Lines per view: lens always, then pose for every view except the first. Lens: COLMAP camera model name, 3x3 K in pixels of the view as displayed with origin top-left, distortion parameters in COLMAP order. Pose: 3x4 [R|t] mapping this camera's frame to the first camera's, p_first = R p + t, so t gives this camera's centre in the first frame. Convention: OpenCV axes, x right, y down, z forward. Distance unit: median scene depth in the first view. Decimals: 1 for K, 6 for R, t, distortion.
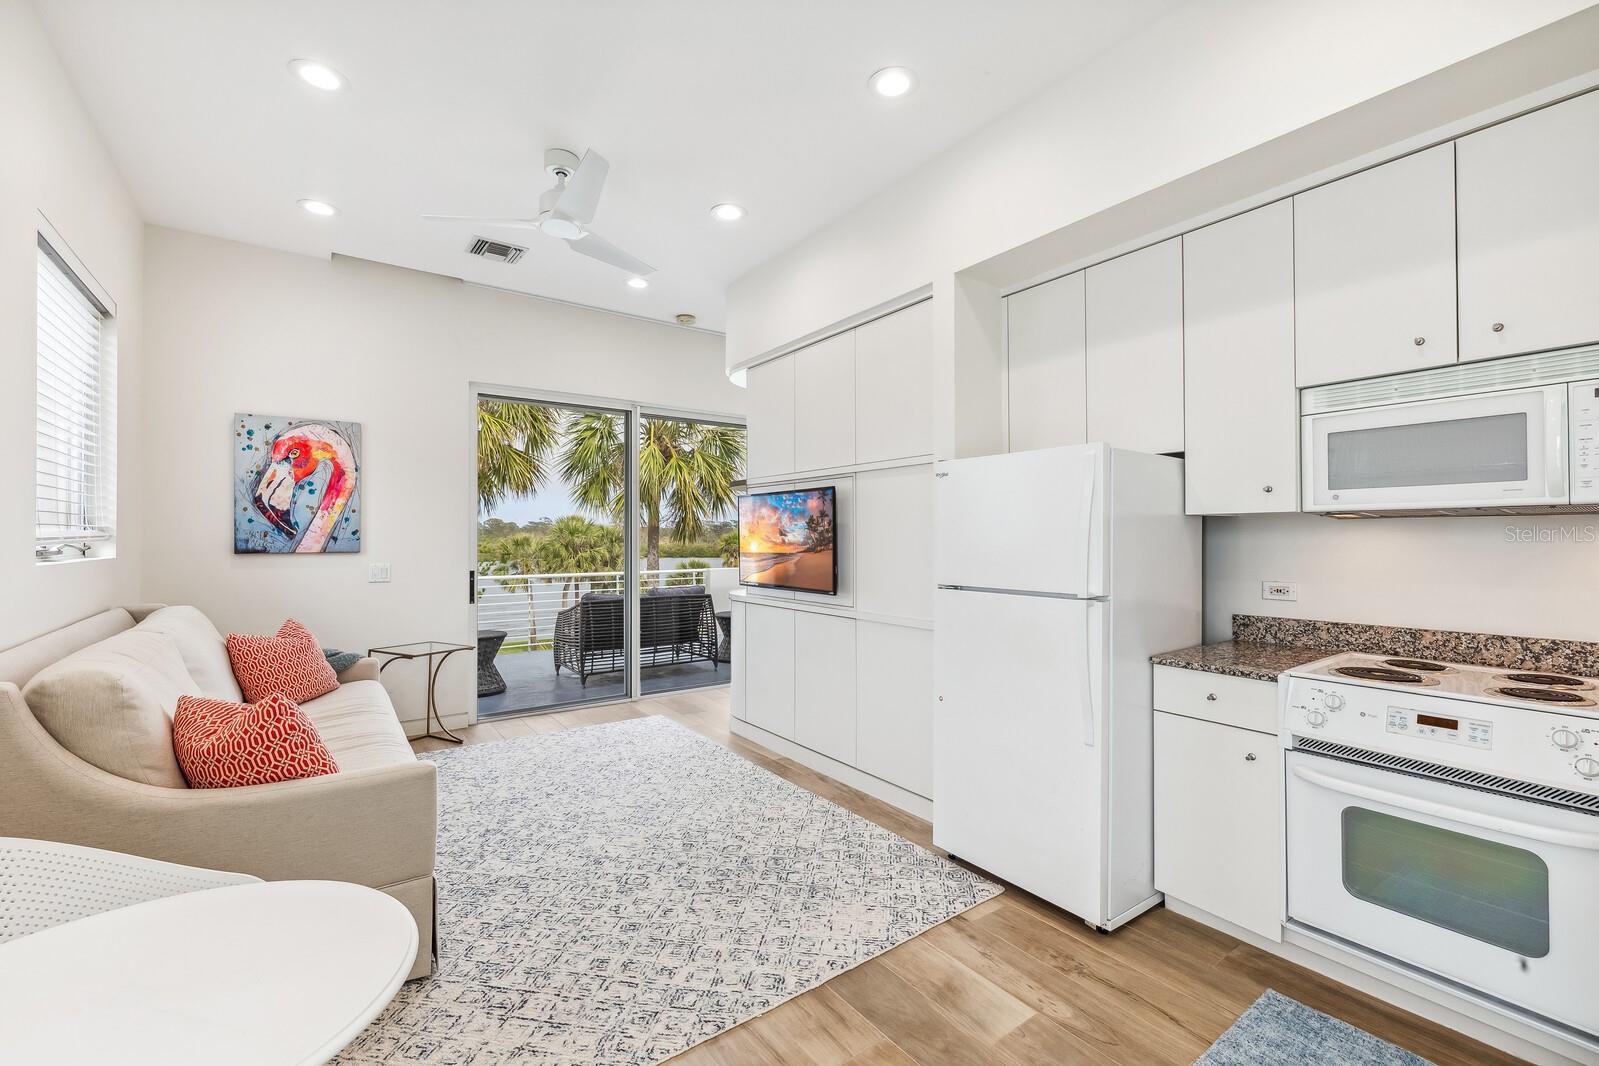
lens RADIAL K [[685.5, 0, 800.3], [0, 685.5, 534.2], [0, 0, 1]] dist [0.008344, -0.001846]
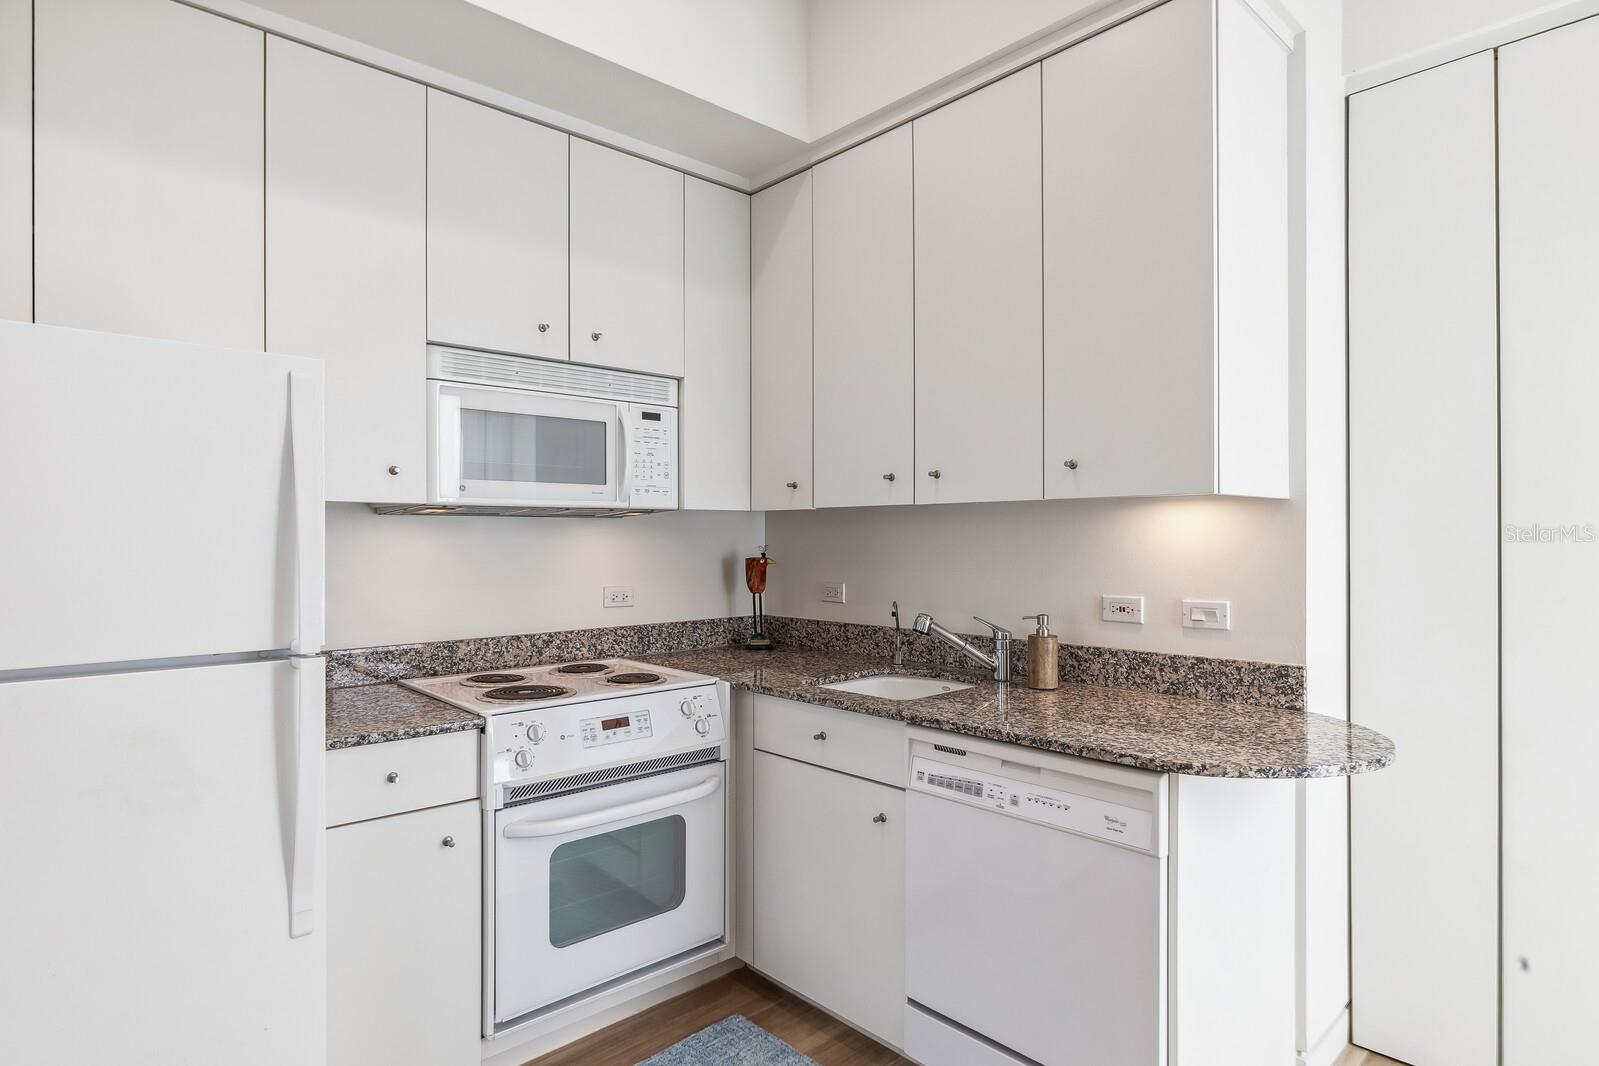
lens RADIAL K [[873.7, 0, 799.4], [0, 873.7, 530.6], [0, 0, 1]] dist [0.002447, 0.000122]
pose [[-0.114818, 0.010135, 0.993335, -0.310760], [-0.001938, 0.999944, -0.010427, 0.006810], [-0.993385, -0.003122, -0.114791, 0.769827]]
